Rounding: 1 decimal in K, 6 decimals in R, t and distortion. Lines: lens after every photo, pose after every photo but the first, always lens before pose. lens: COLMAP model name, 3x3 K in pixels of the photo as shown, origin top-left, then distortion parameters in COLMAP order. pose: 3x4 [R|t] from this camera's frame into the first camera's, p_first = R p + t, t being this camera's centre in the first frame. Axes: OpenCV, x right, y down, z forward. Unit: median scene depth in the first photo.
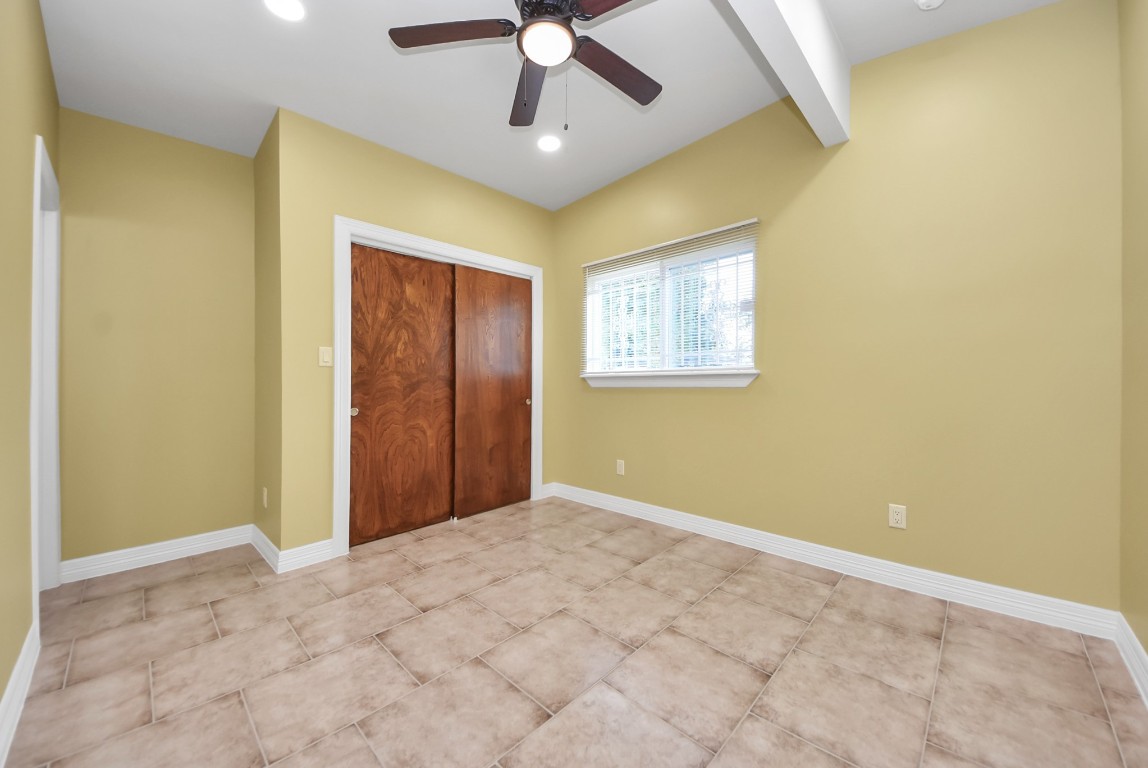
lens RADIAL K [[424.1, 0, 578.7], [0, 424.1, 370.4], [0, 0, 1]] dist [0.058547, -0.029654]
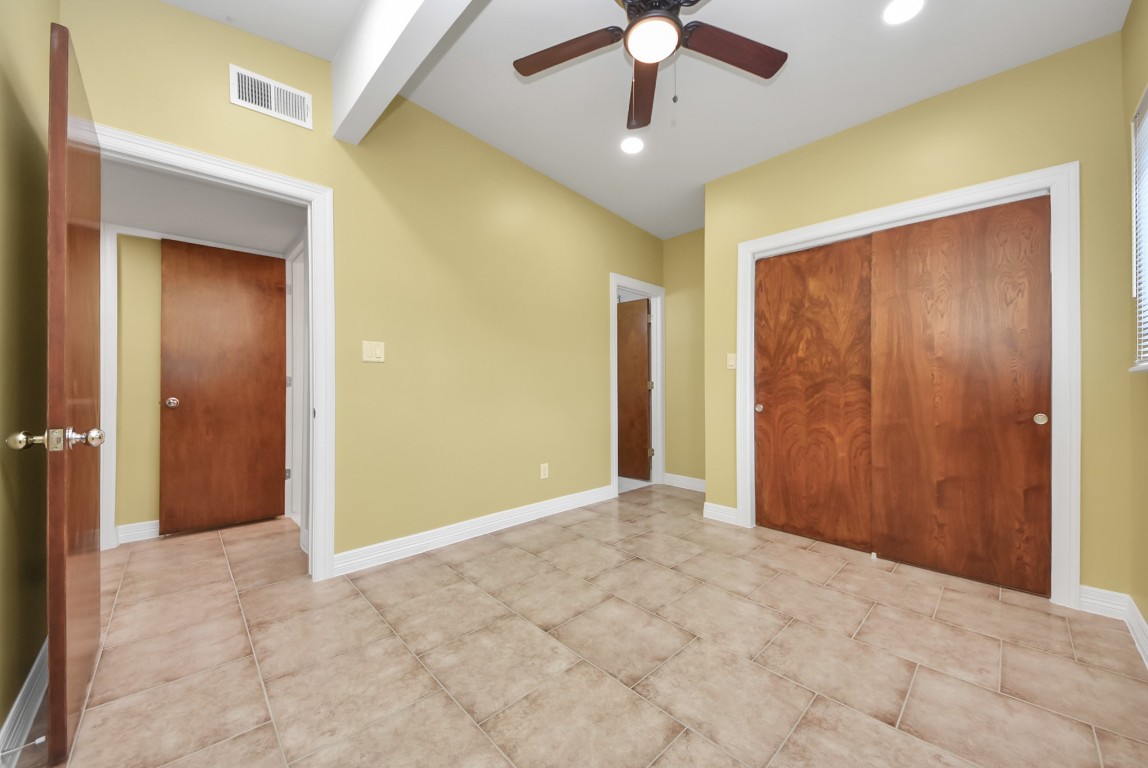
lens RADIAL K [[415.0, 0, 589.4], [0, 415.0, 382.6], [0, 0, 1]] dist [0.055036, -0.026909]
pose [[-0.018621, -0.005237, -0.999813, 0.572714], [0.013762, 0.999890, -0.005493, 0.028166], [0.999732, -0.013861, -0.018546, 0.555825]]
